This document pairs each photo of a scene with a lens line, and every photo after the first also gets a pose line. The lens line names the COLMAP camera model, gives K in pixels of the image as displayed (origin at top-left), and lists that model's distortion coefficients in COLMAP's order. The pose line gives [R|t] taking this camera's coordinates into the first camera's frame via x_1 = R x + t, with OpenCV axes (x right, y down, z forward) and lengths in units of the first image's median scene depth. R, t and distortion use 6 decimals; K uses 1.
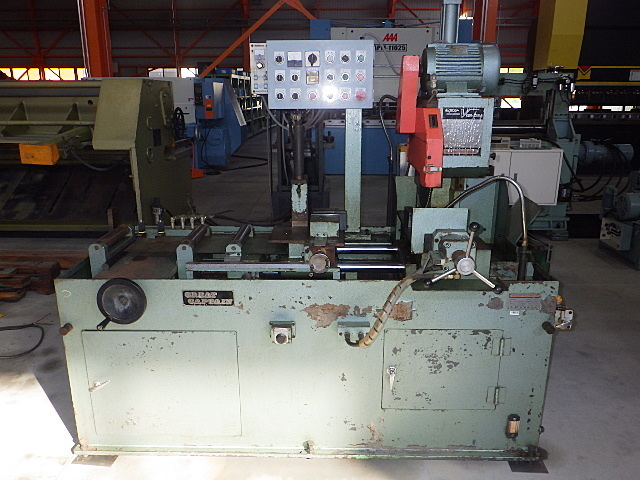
lens RADIAL K [[525.8, 0, 321.3], [0, 525.8, 240.1], [0, 0, 1]] dist [-0.009102, 0.003844]
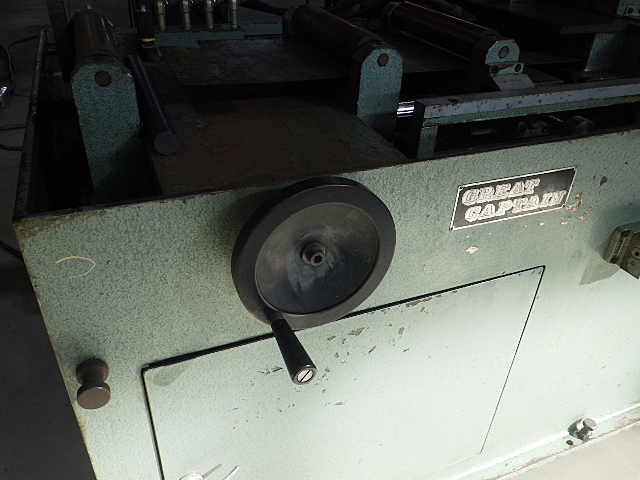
lens RADIAL K [[525.8, 0, 320.5], [0, 525.8, 240.4], [0, 0, 1]] dist [-0.009102, 0.003844]
pose [[0.912646, -0.185193, 0.364390, -0.295512], [0.066985, 0.947185, 0.313615, 0.011157], [-0.403224, -0.261811, 0.876850, 0.460823]]
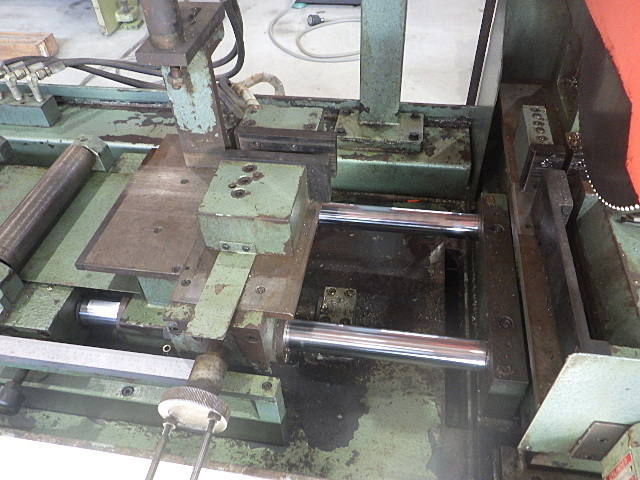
lens RADIAL K [[525.8, 0, 319.9], [0, 525.8, 242.0], [0, 0, 1]] dist [-0.009102, 0.003844]
pose [[0.989531, 0.072181, -0.124970, 0.060758], [-0.000571, 0.867887, 0.496762, -0.117495], [0.144317, -0.491490, 0.858842, 0.501433]]
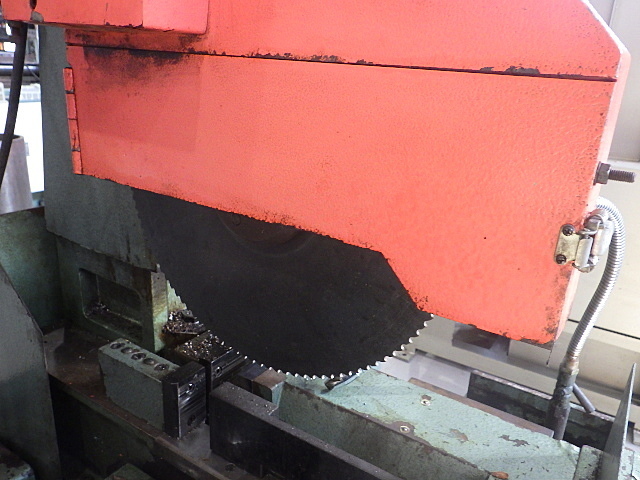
lens RADIAL K [[525.8, 0, 320.2], [0, 525.8, 241.4], [0, 0, 1]] dist [-0.009102, 0.003844]
pose [[0.515790, -0.248511, 0.819880, 0.013998], [0.173762, 0.967459, 0.183929, -0.108197], [-0.838909, 0.047595, 0.542187, 0.592826]]
